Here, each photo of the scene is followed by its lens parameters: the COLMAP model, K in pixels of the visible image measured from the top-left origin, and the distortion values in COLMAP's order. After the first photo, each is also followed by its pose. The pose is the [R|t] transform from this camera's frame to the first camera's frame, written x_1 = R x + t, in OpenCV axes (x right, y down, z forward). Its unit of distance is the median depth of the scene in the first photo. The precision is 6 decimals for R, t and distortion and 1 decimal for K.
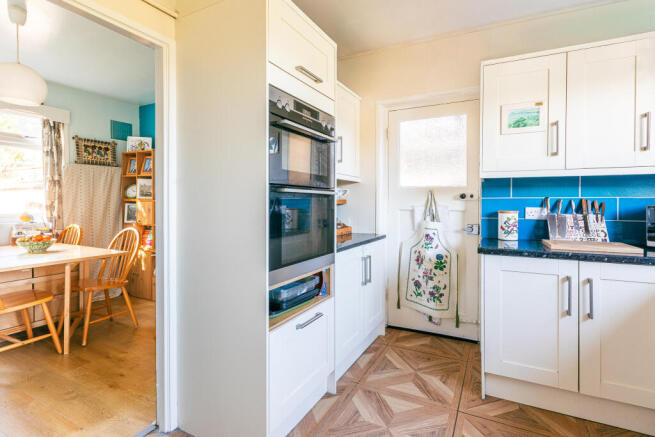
lens RADIAL K [[303.5, 0, 347.3], [0, 303.5, 206.9], [0, 0, 1]] dist [0.000233, -0.001426]
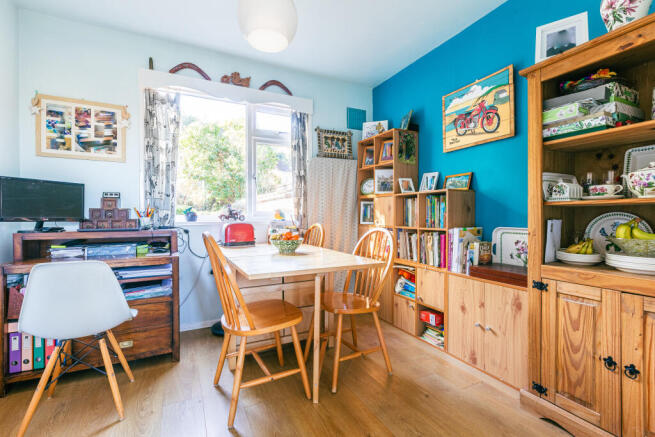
lens RADIAL K [[303.5, 0, 331.6], [0, 303.5, 215.5], [0, 0, 1]] dist [0.000233, -0.001426]
pose [[0.794963, -0.003268, -0.606649, -0.323324], [-0.003327, 0.999947, -0.009746, 0.041194], [0.606649, 0.009766, 0.794910, 0.316317]]
